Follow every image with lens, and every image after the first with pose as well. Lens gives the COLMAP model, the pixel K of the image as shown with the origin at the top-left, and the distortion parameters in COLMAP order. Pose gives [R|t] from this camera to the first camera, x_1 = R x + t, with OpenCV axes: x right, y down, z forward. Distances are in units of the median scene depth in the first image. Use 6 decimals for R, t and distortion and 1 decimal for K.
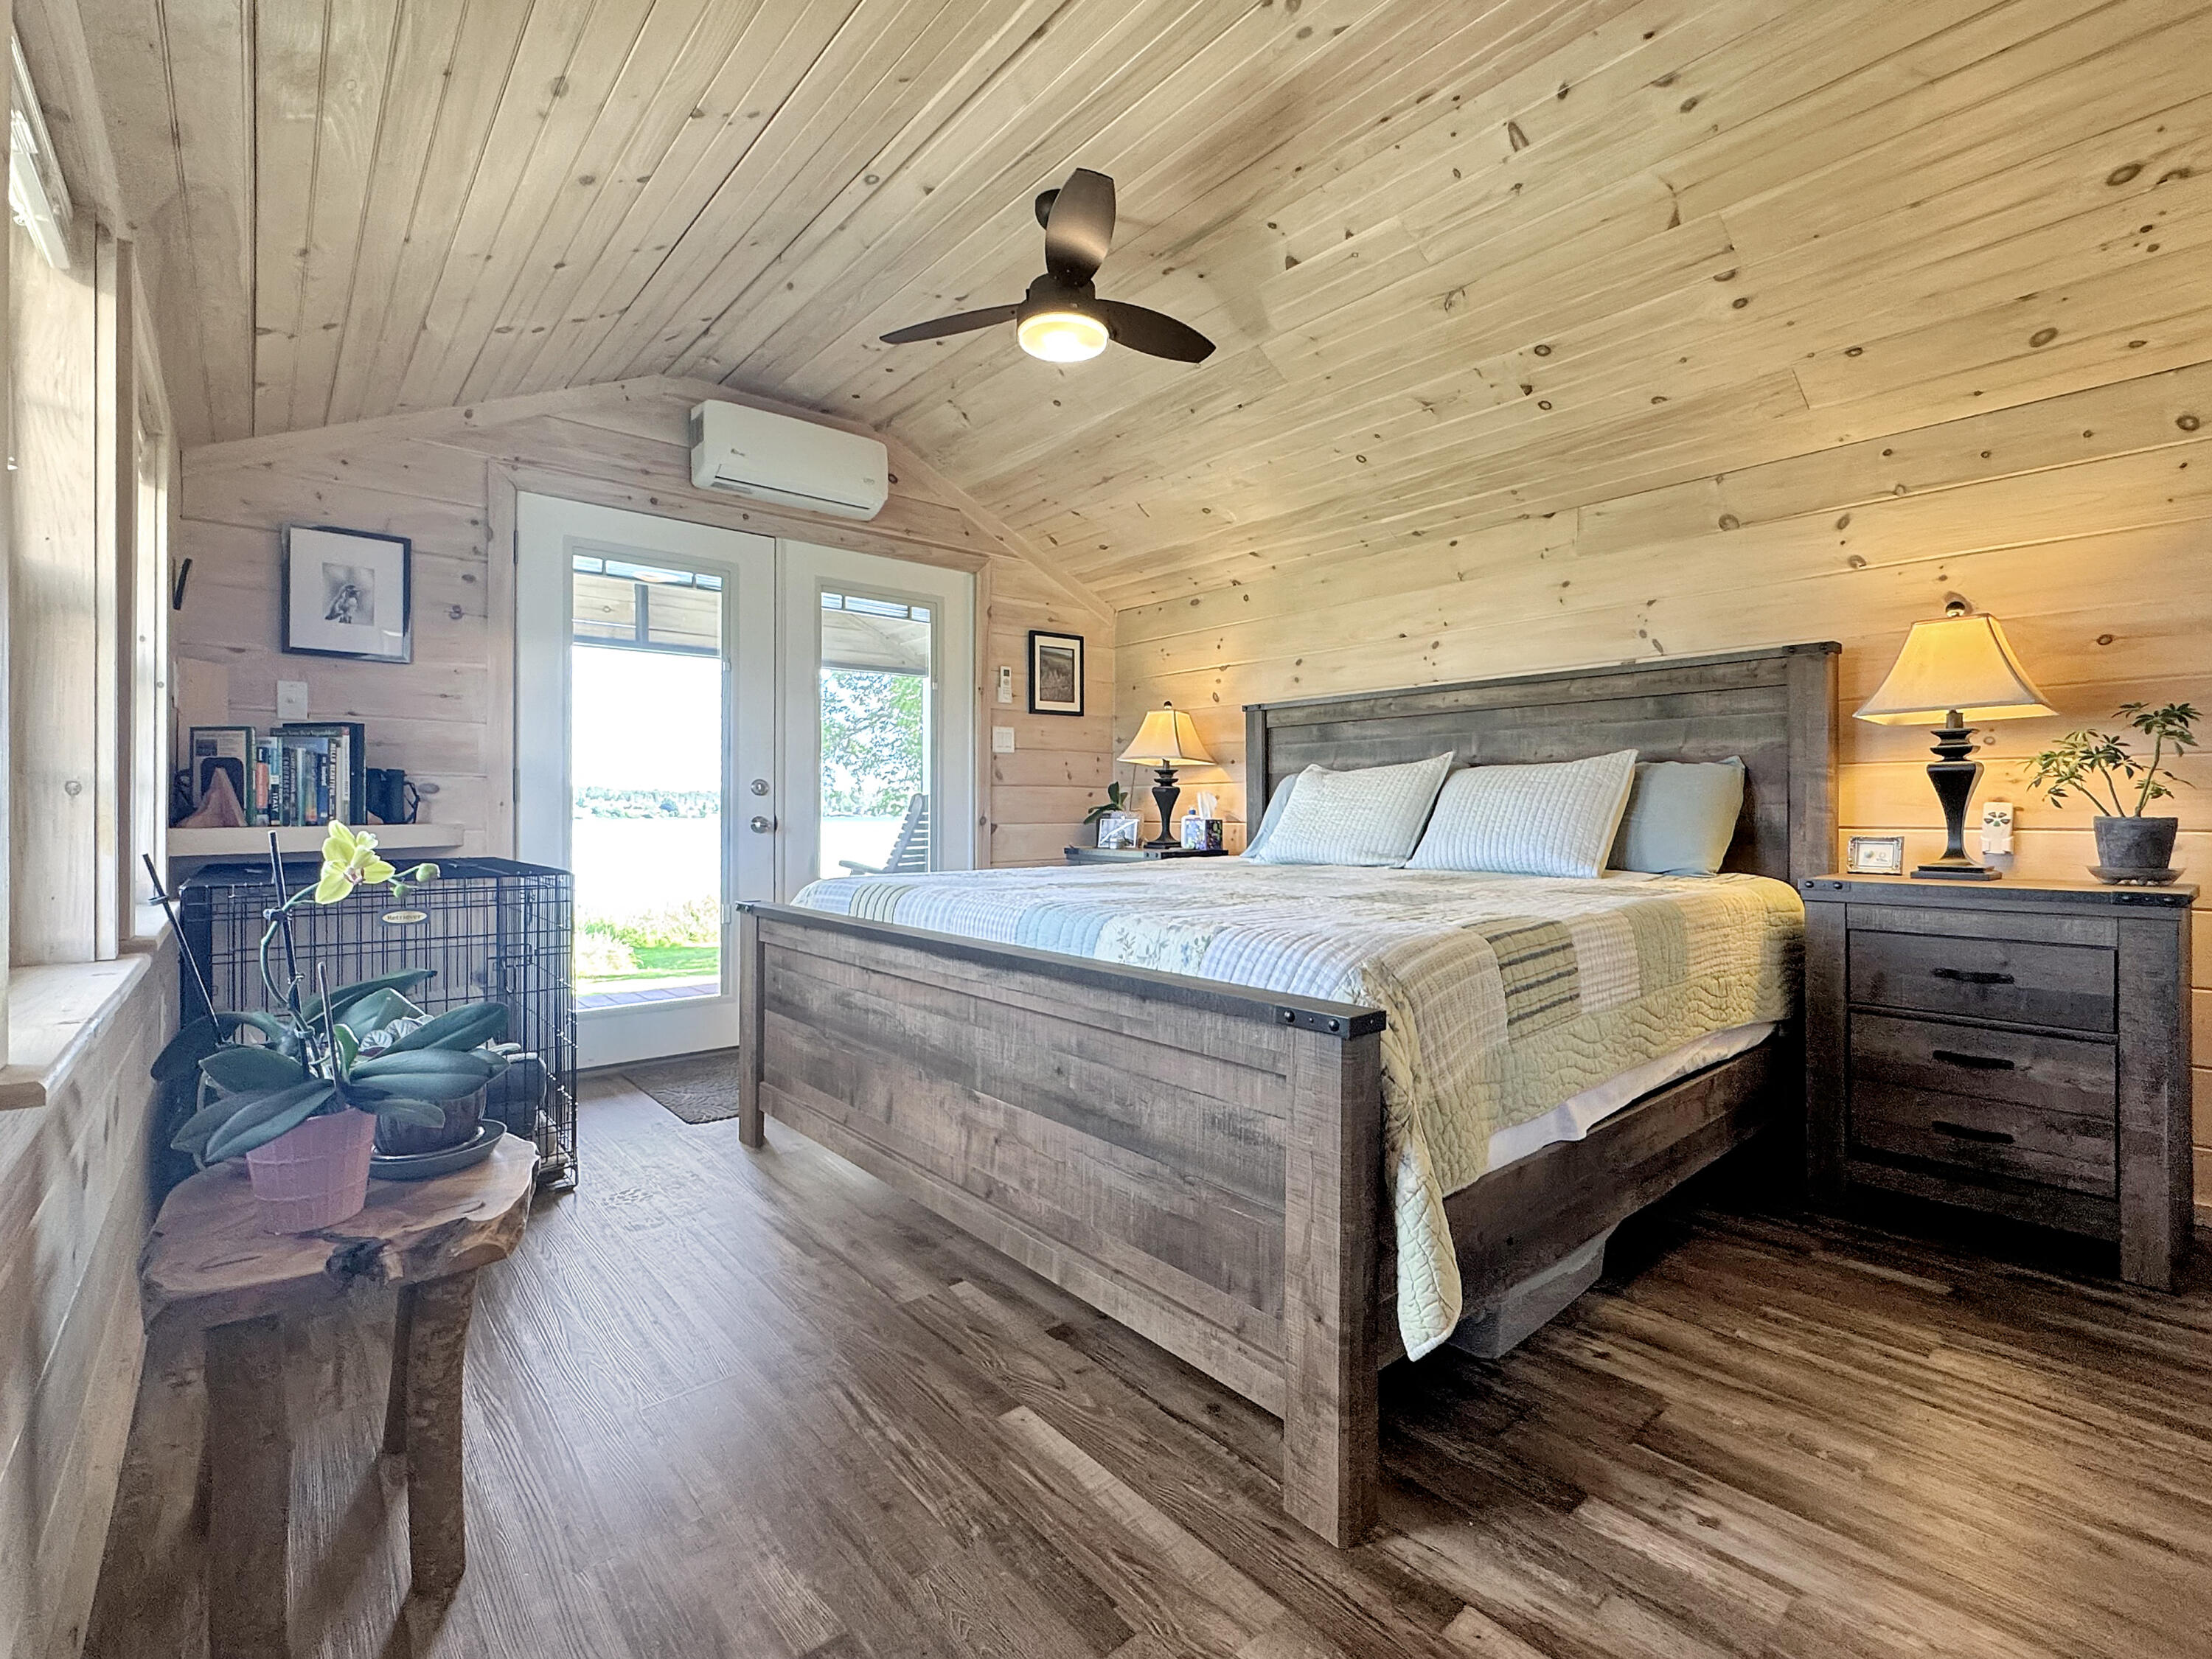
lens RADIAL K [[986.1, 0, 1109.0], [0, 986.1, 815.6], [0, 0, 1]] dist [-0.003296, 0.000259]
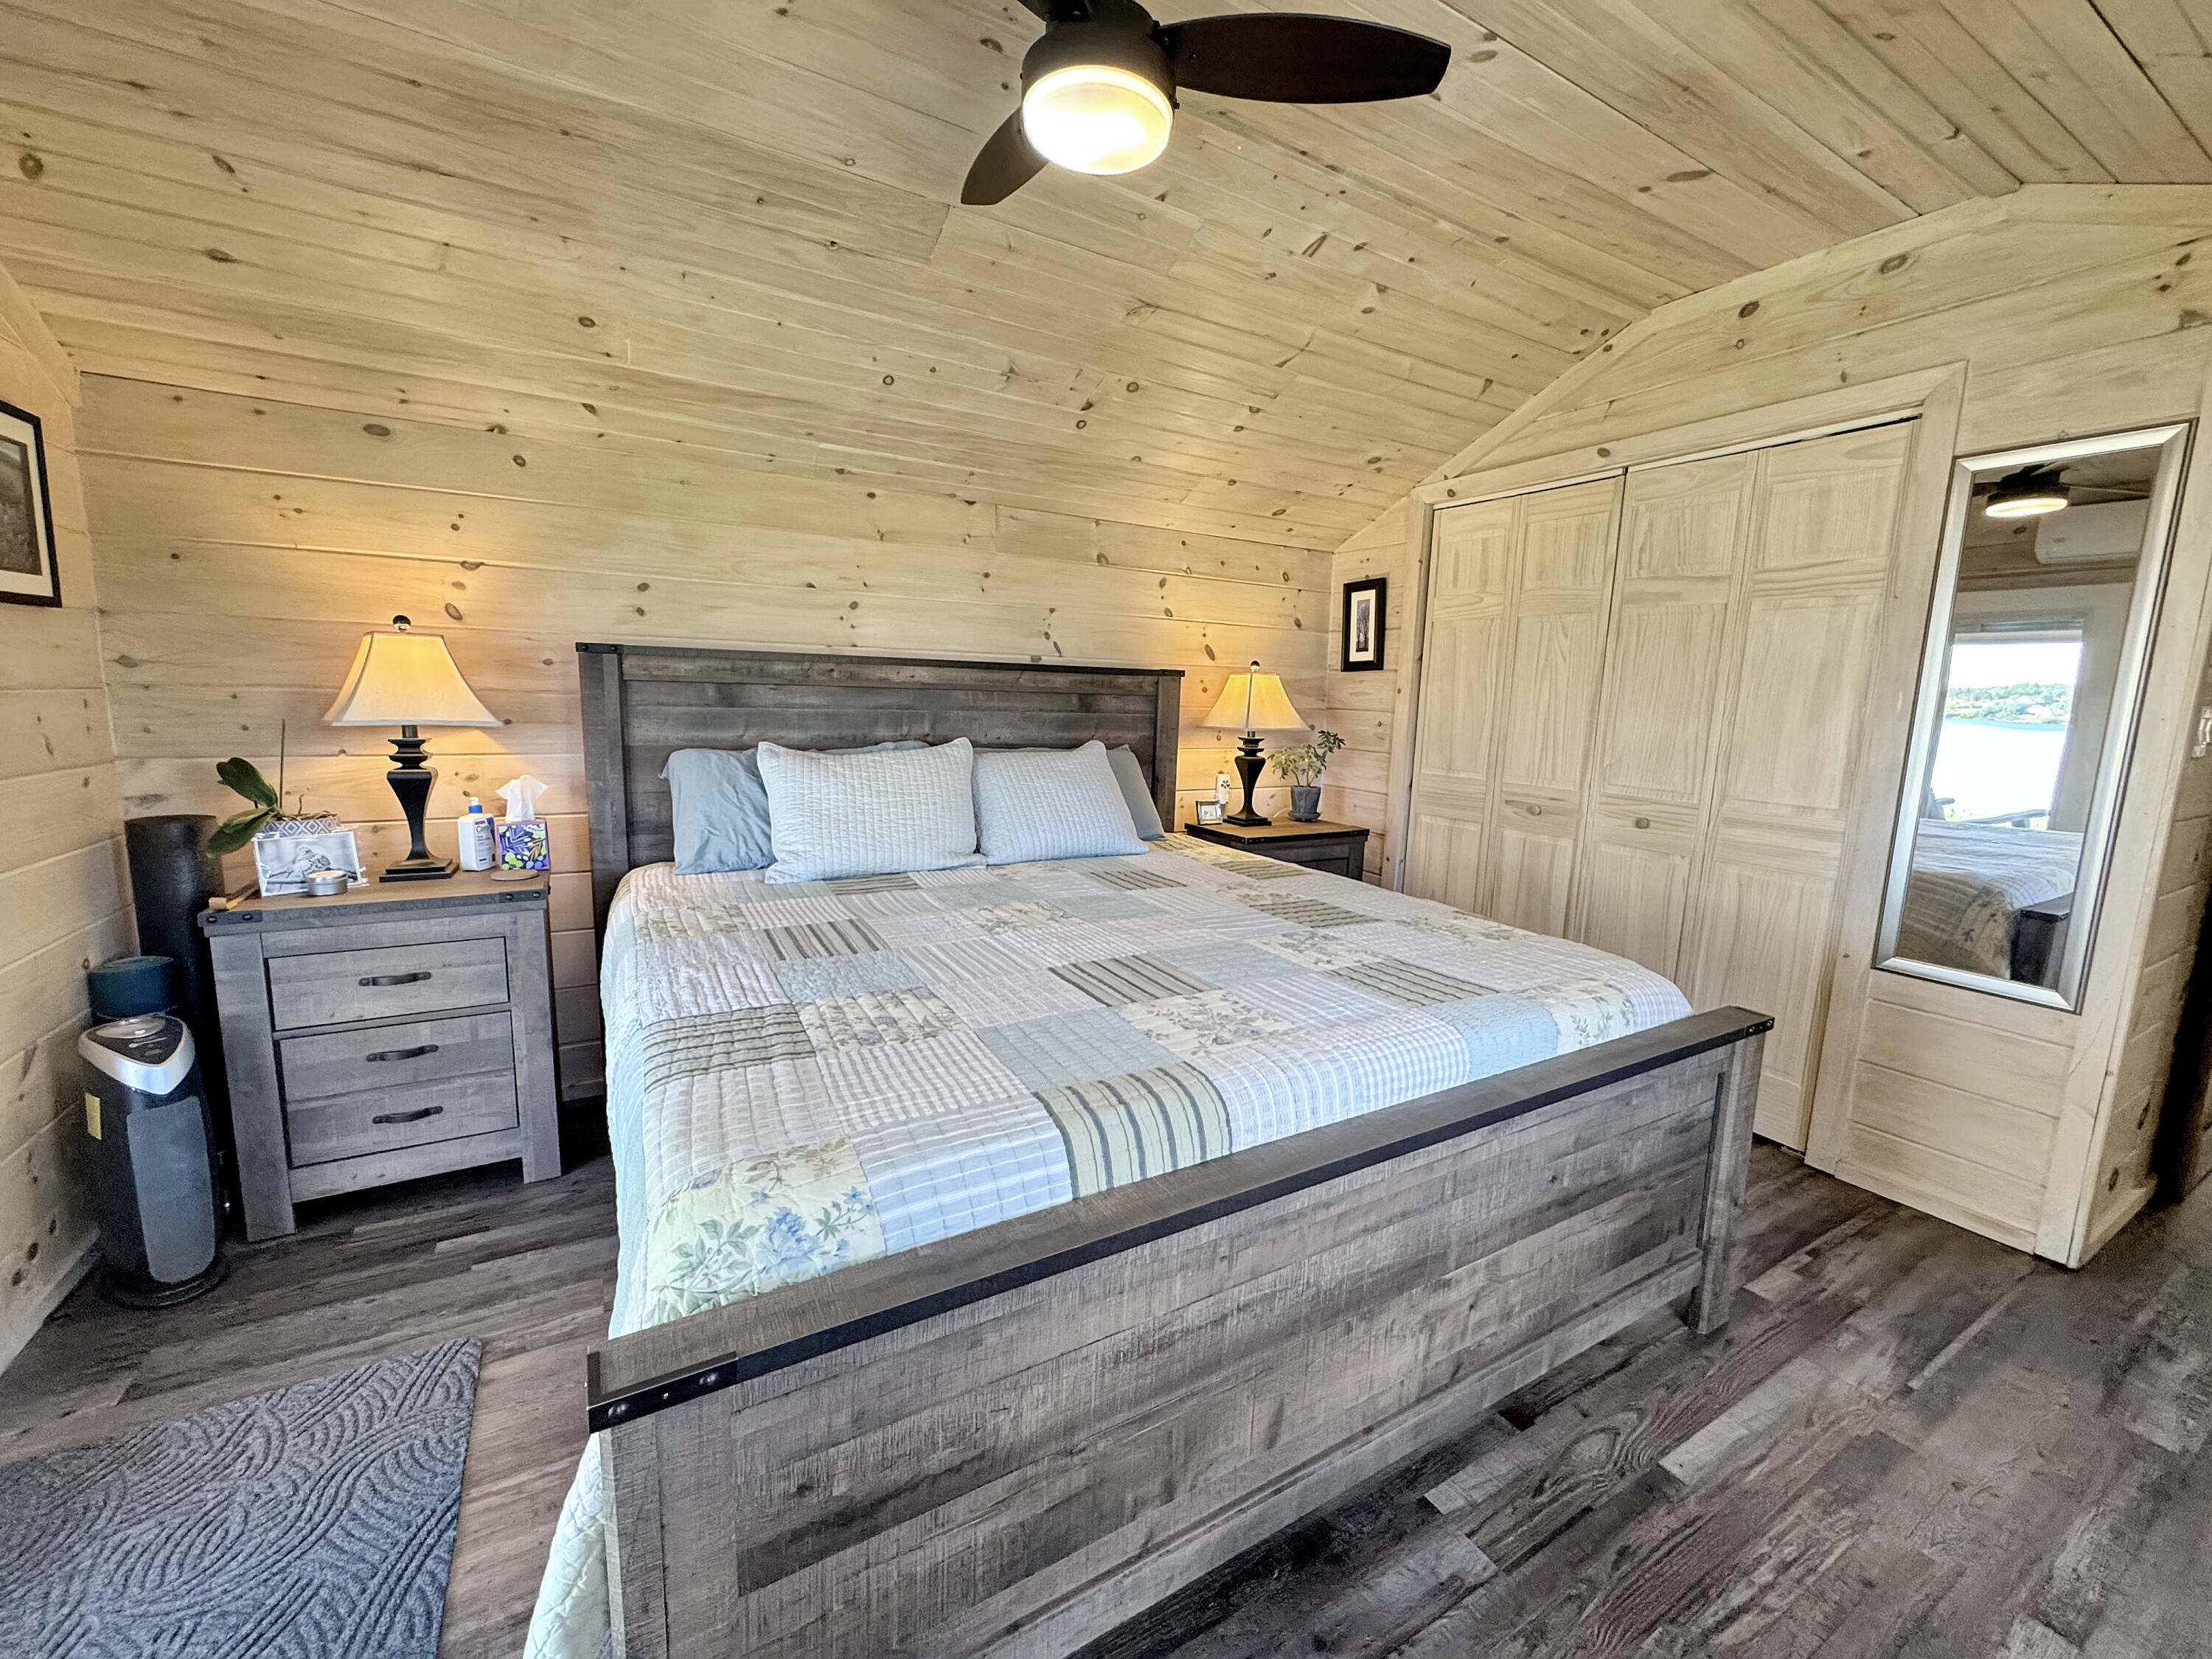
lens RADIAL K [[885.1, 0, 1109.4], [0, 885.1, 826.4], [0, 0, 1]] dist [-0.002222, -0.000154]
pose [[0.182154, -0.138971, 0.973400, -0.581714], [-0.025418, 0.988965, 0.145950, -0.127059], [-0.982941, -0.051327, 0.176612, 0.805263]]
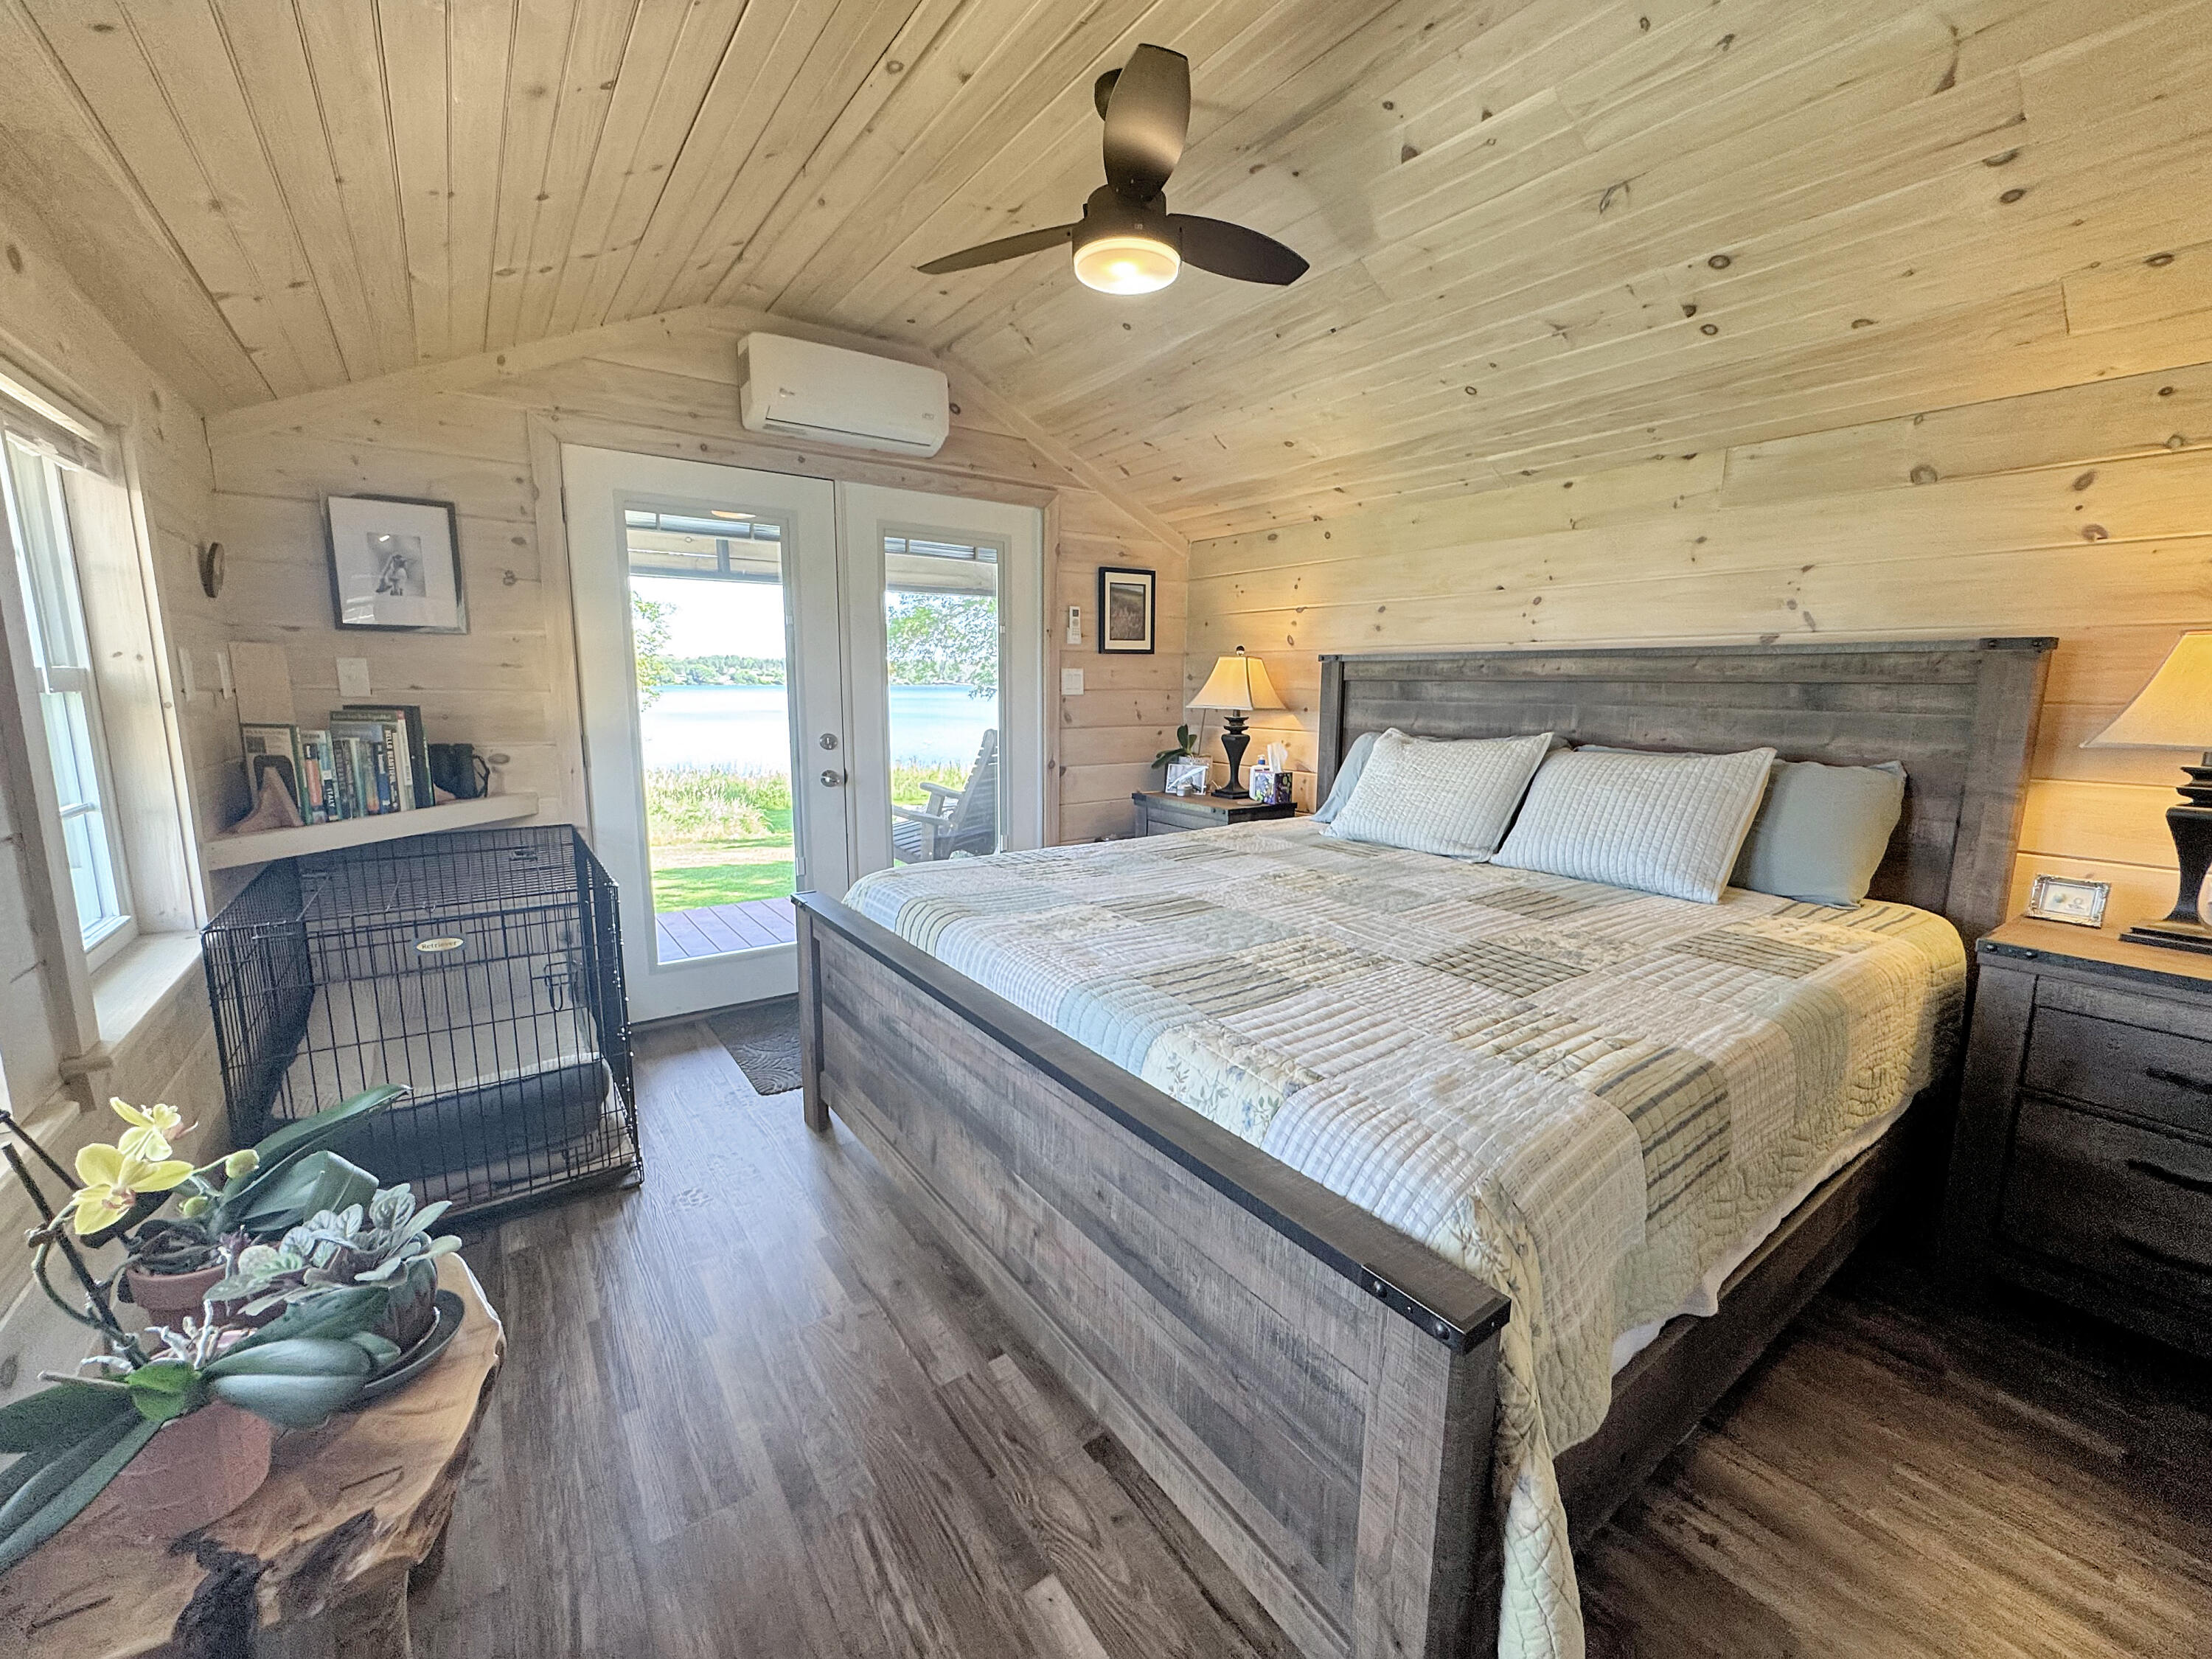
lens RADIAL K [[885.1, 0, 1109.4], [0, 885.1, 826.4], [0, 0, 1]] dist [-0.002222, -0.000154]
pose [[0.996446, 0.021990, -0.081312, 0.009496], [-0.008867, 0.987342, 0.158357, -0.121607], [0.083765, -0.157073, 0.984028, 0.166451]]
